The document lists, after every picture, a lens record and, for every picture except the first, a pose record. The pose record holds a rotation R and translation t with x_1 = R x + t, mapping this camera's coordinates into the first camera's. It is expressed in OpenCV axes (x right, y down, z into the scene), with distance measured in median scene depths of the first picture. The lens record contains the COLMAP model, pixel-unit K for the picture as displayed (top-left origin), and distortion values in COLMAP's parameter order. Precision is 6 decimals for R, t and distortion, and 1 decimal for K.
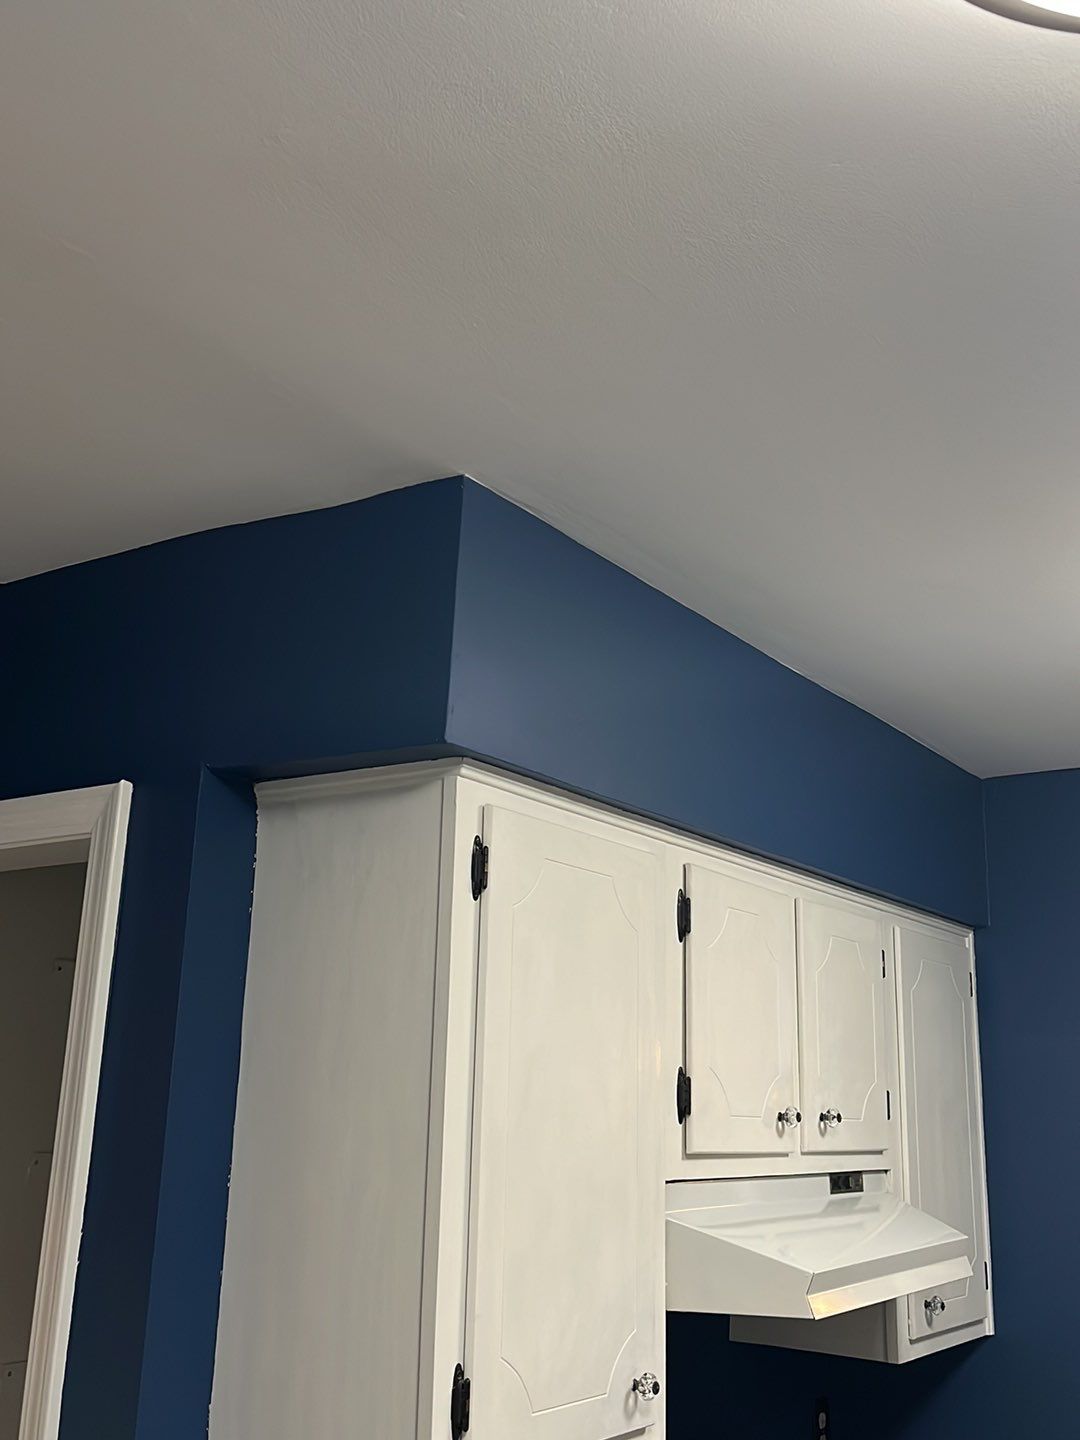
lens RADIAL K [[1413.0, 0, 540.0], [0, 1413.0, 720.0], [0, 0, 1]] dist [0.040945, -0.070017]
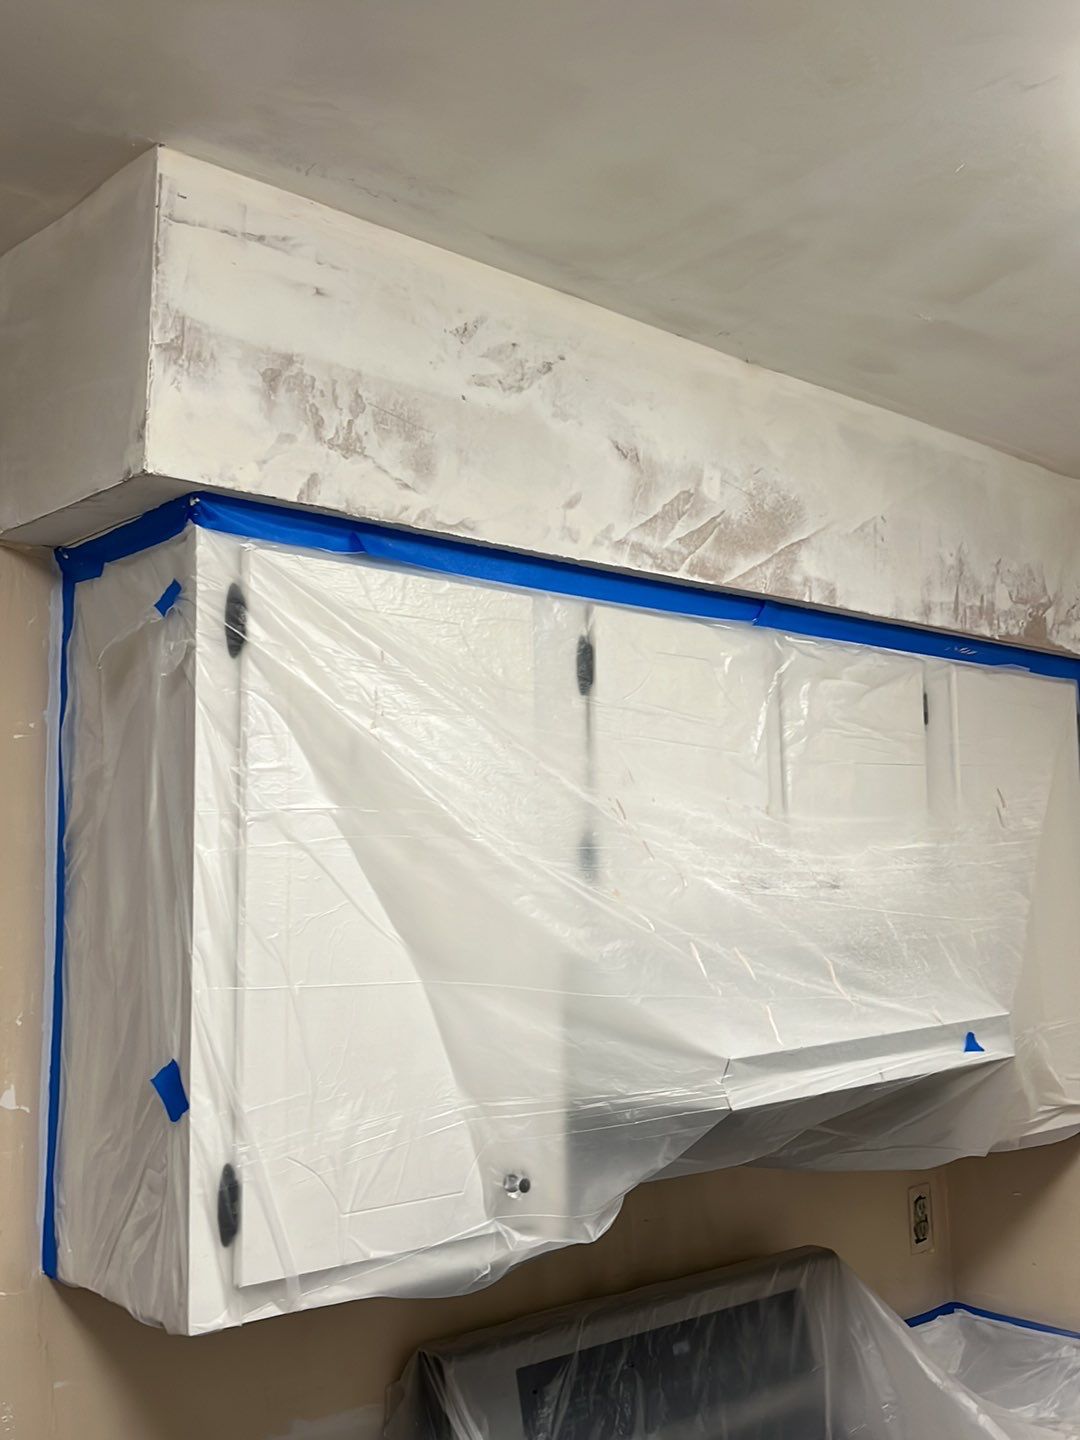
lens RADIAL K [[1413.0, 0, 540.0], [0, 1413.0, 720.0], [0, 0, 1]] dist [0.040945, -0.070017]
pose [[0.968057, -0.064086, -0.242404, 0.305593], [0.100915, 0.984608, 0.142702, 0.050836], [0.229527, -0.162606, 0.959623, 0.178757]]
